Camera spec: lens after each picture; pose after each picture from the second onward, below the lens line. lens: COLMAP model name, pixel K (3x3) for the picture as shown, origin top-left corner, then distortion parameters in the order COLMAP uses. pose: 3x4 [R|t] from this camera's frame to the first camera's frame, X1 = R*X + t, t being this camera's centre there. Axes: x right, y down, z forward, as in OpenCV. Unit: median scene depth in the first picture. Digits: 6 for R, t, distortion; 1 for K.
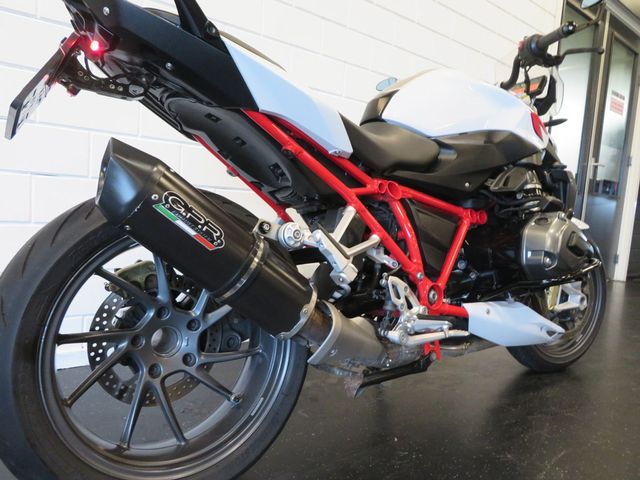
lens RADIAL K [[471.6, 0, 320.0], [0, 471.6, 240.0], [0, 0, 1]] dist [-0.011702, -0.003539]
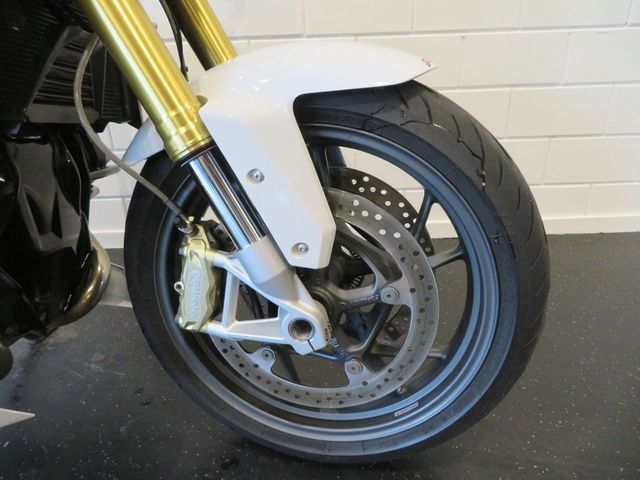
lens RADIAL K [[471.6, 0, 320.0], [0, 471.6, 240.0], [0, 0, 1]] dist [-0.011702, -0.003539]
pose [[0.773422, 0.184053, -0.606583, 1.242013], [0.030184, 0.945141, 0.325266, -0.057856], [0.633172, -0.269877, 0.725437, 1.315242]]
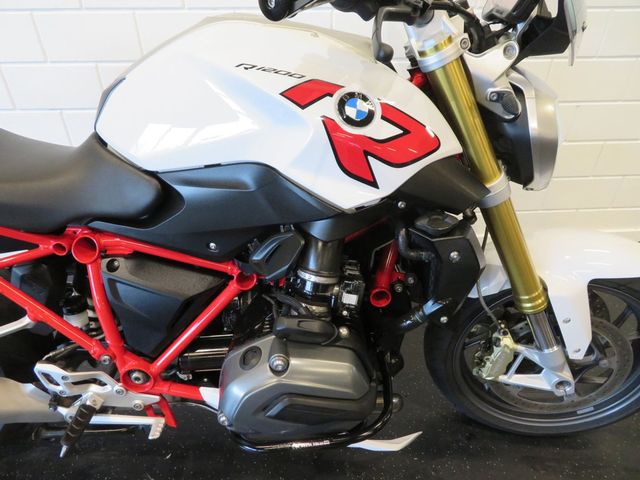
lens RADIAL K [[463.3, 0, 321.0], [0, 463.3, 226.5], [0, 0, 1]] dist [0.001122, 0.002942]
pose [[0.803578, 0.284270, -0.522927, 0.932983], [0.002359, 0.877047, 0.480398, -0.550300], [0.595195, -0.387271, 0.704106, 0.802872]]
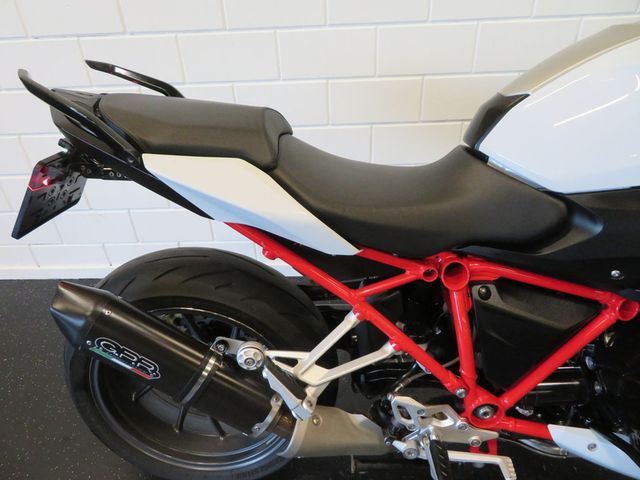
lens RADIAL K [[471.6, 0, 320.0], [0, 471.6, 240.0], [0, 0, 1]] dist [-0.011702, -0.003539]
pose [[0.757853, 0.278043, -0.590213, 0.452991], [0.042649, 0.881596, 0.470073, -0.550682], [0.651030, -0.381418, 0.656262, 0.478873]]
